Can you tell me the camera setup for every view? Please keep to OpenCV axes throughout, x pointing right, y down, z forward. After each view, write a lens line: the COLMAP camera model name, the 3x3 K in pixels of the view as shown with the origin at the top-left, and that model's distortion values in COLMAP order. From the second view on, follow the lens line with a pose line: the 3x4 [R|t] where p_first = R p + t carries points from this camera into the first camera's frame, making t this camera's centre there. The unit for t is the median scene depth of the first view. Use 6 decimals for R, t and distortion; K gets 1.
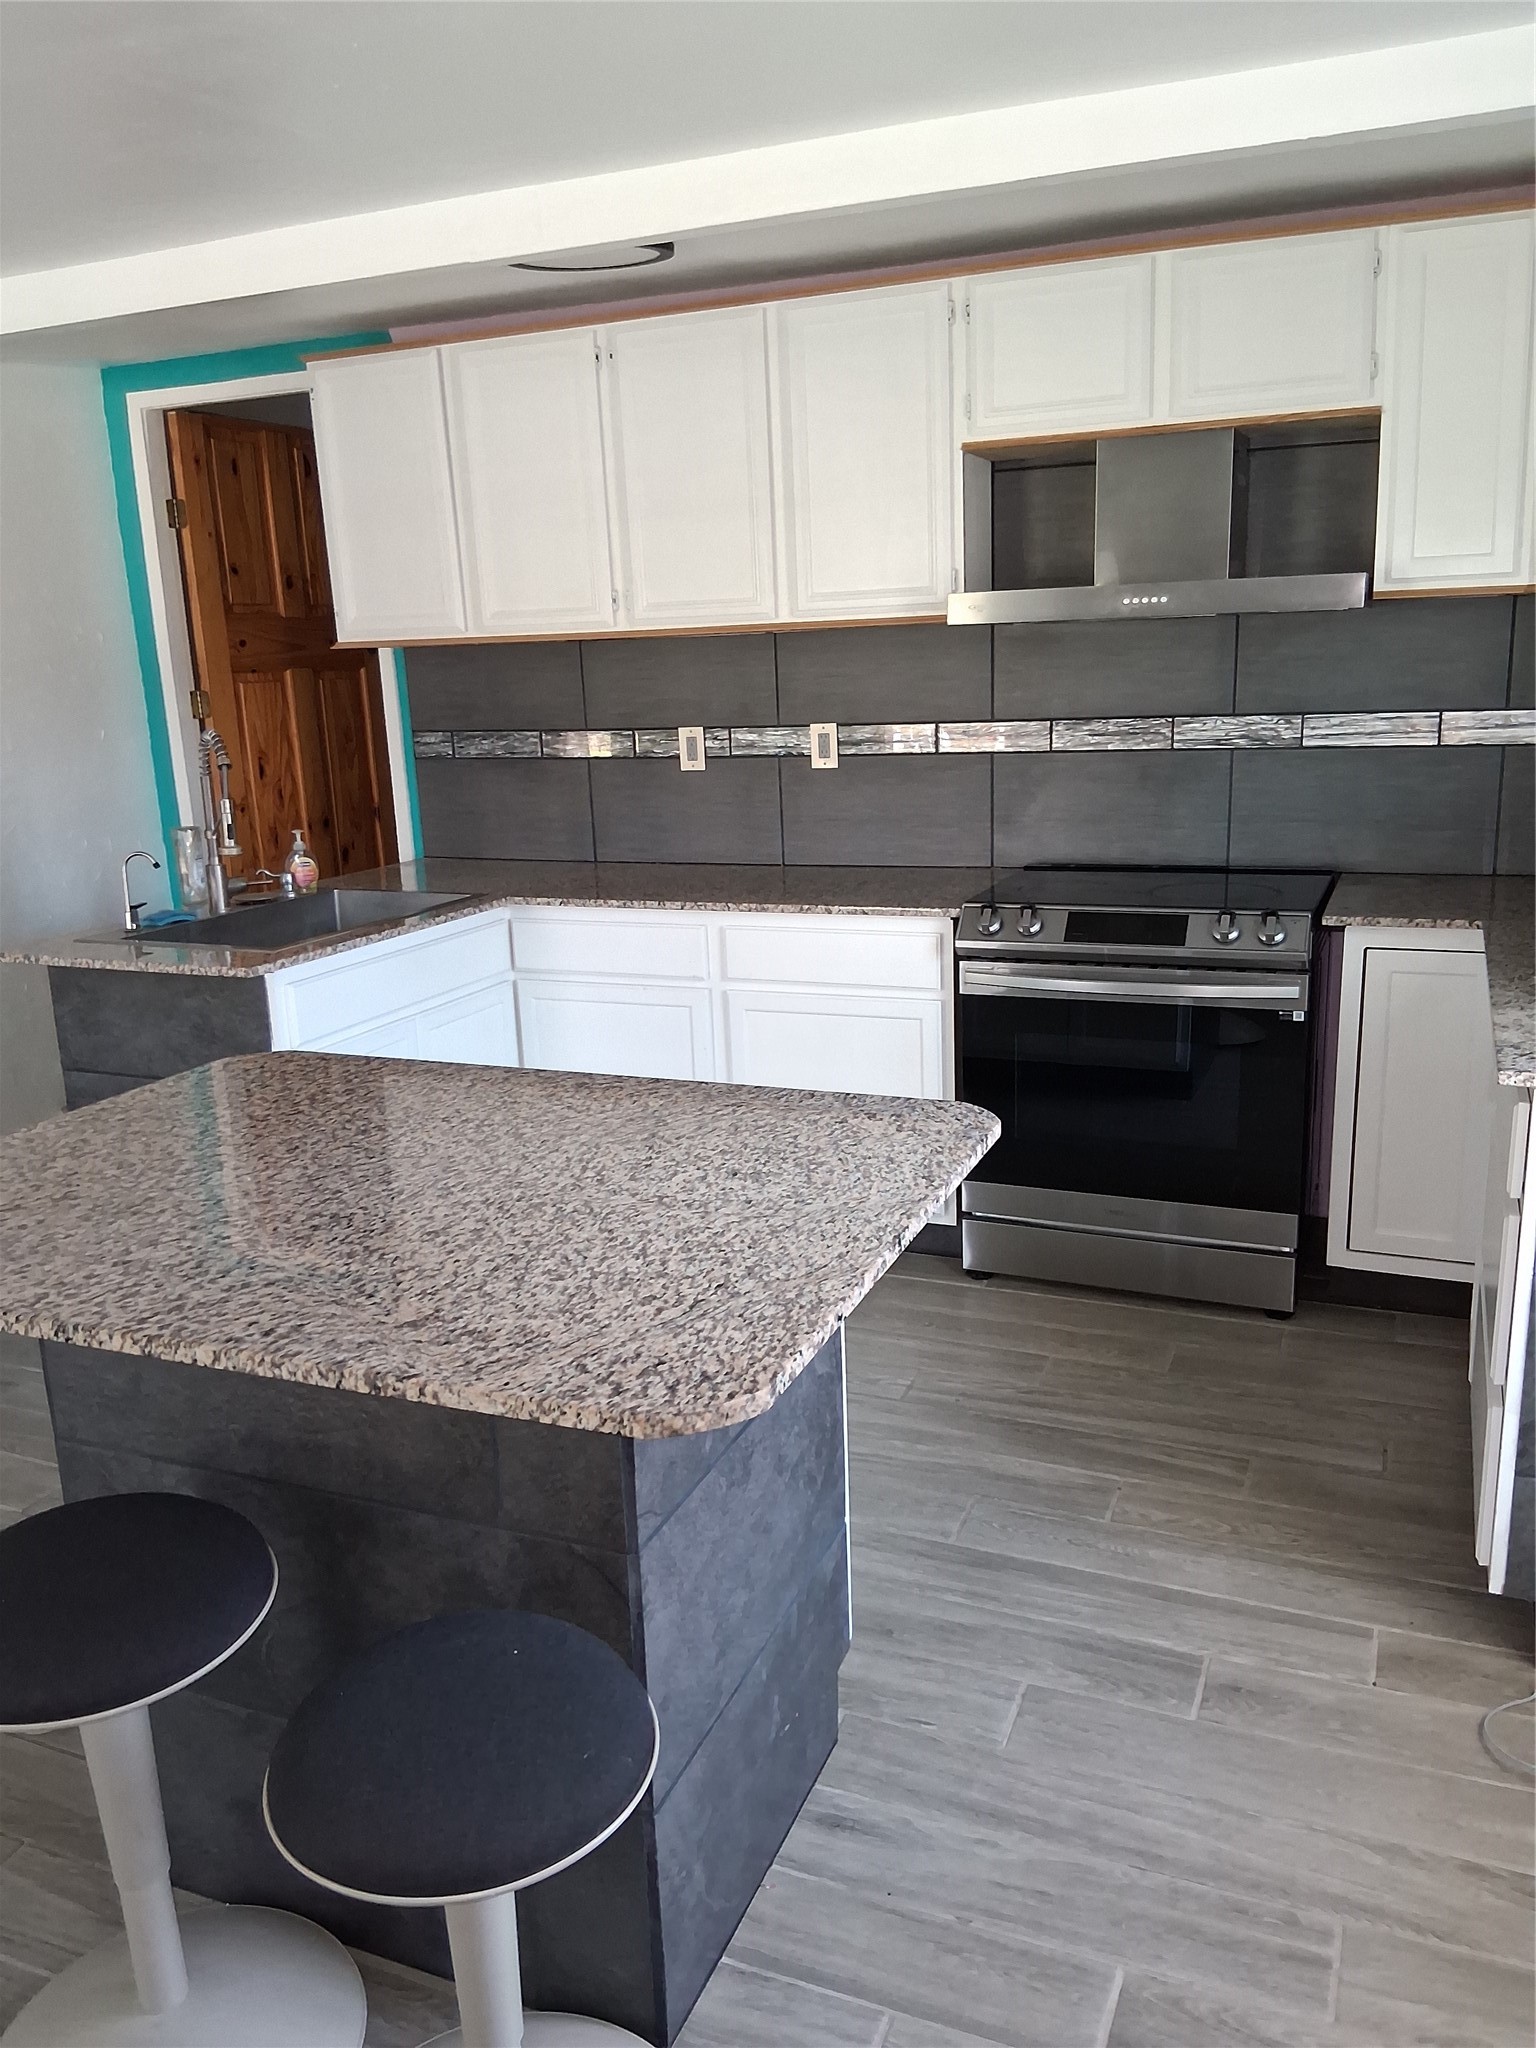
lens RADIAL K [[1538.5, 0, 783.0], [0, 1538.5, 1035.5], [0, 0, 1]] dist [0.124518, -0.224639]
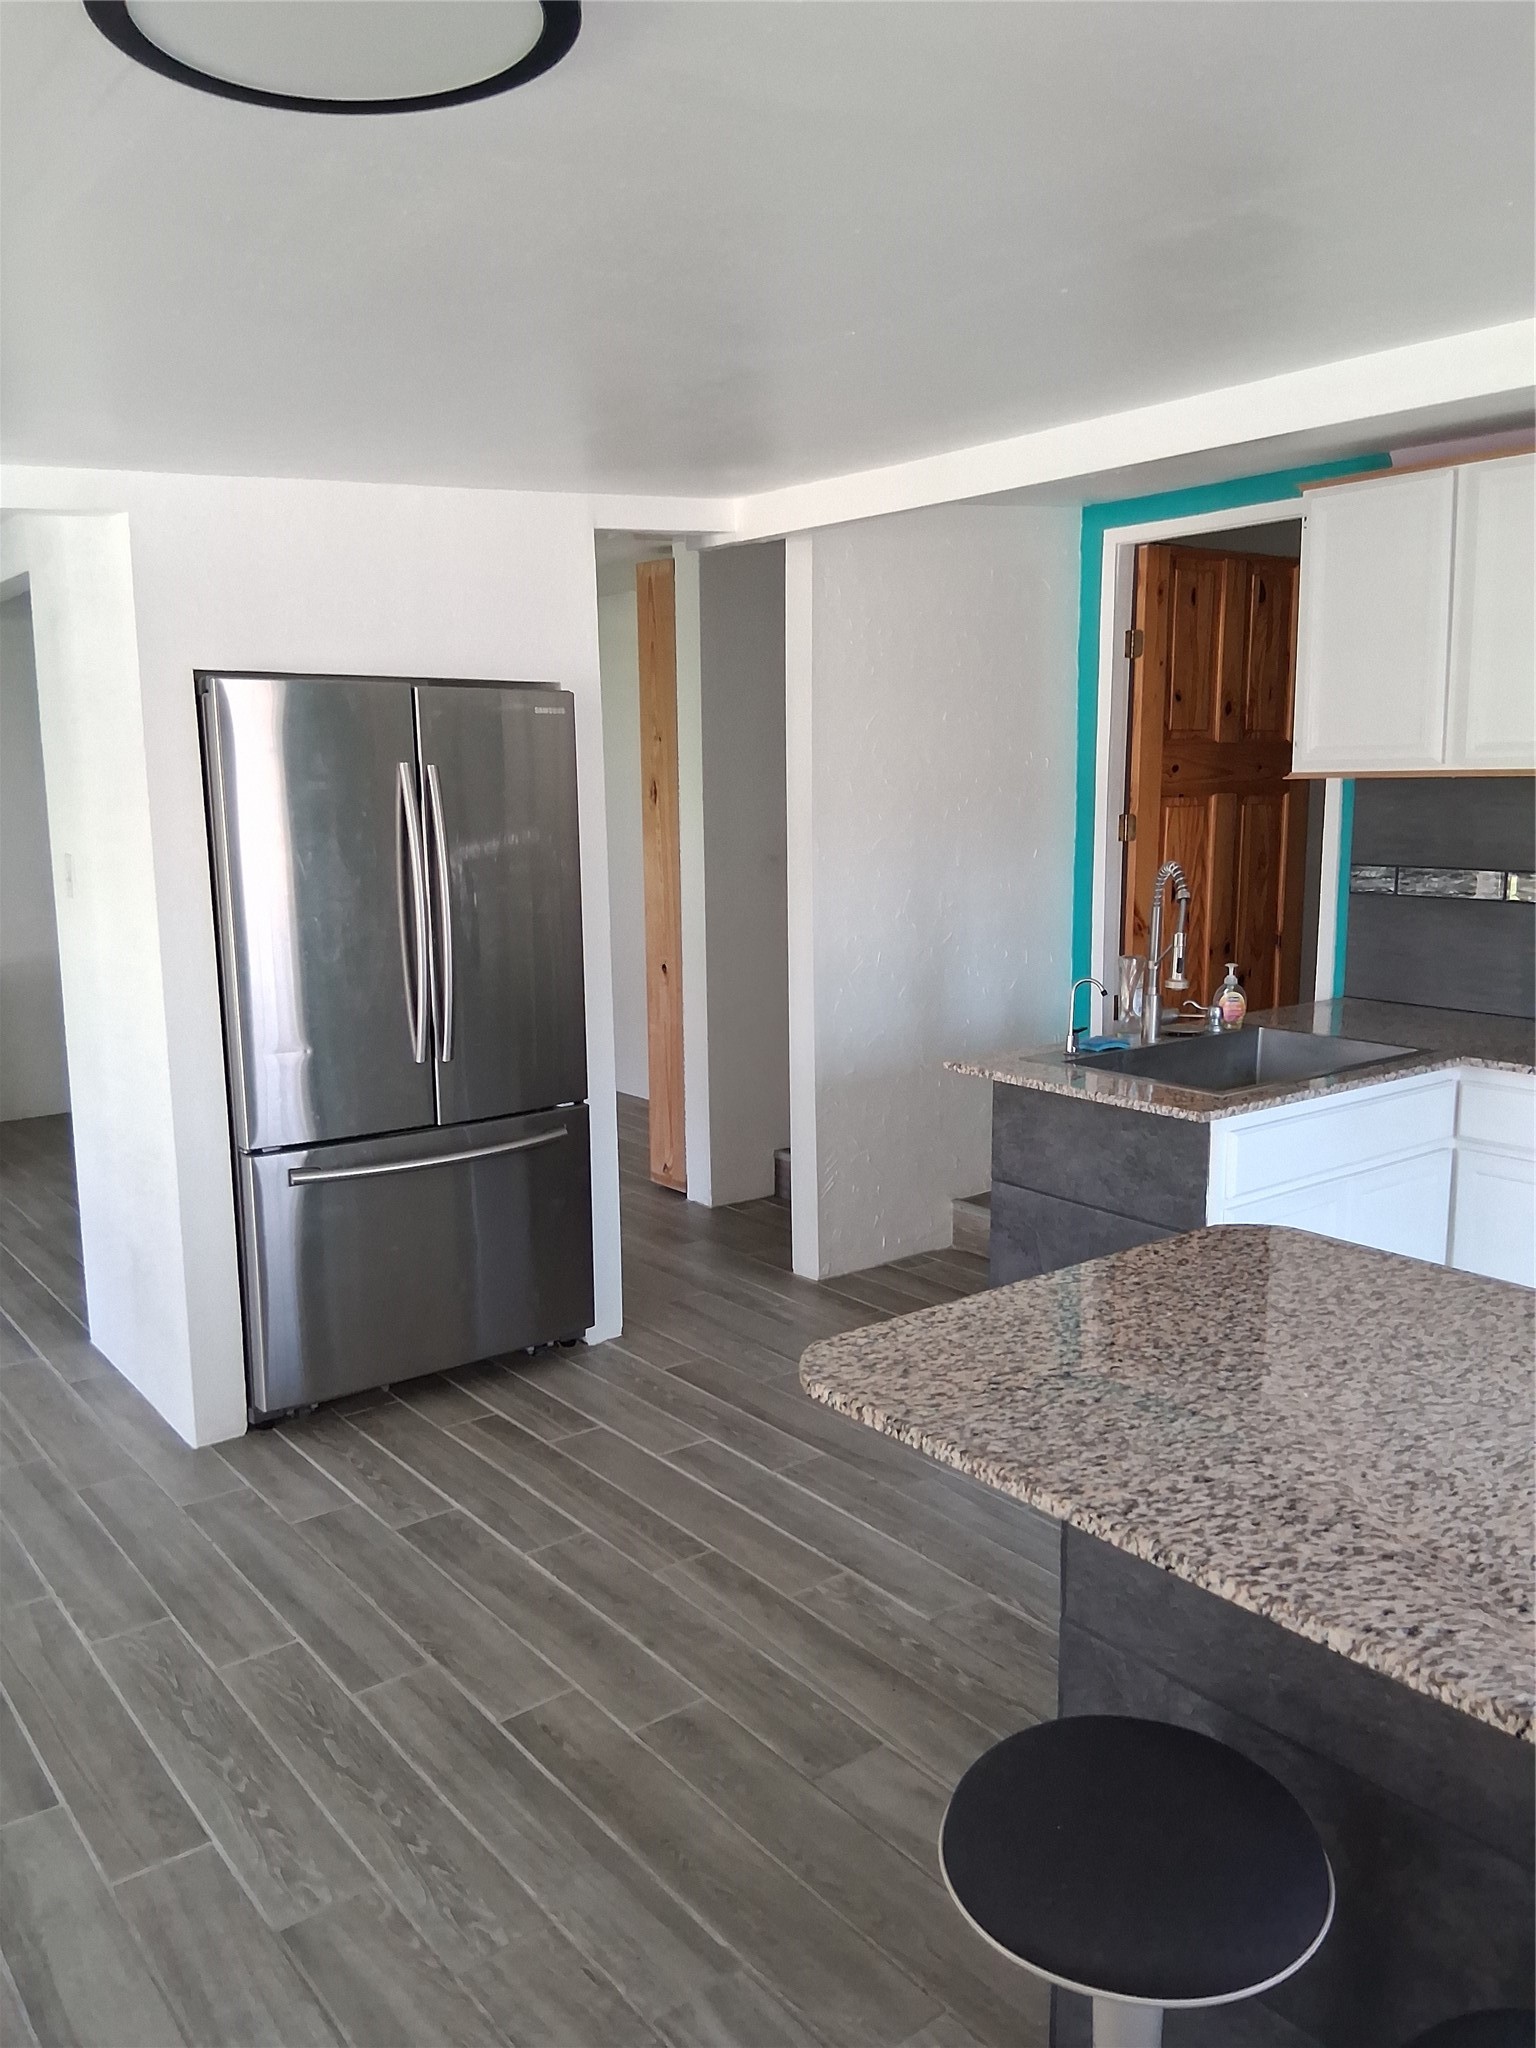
lens RADIAL K [[1538.5, 0, 783.0], [0, 1538.5, 1035.5], [0, 0, 1]] dist [0.124518, -0.224639]
pose [[0.873394, 0.107934, -0.474904, -0.106863], [-0.138187, 0.989977, -0.029141, -0.024294], [0.466999, 0.091078, 0.879555, 0.024147]]
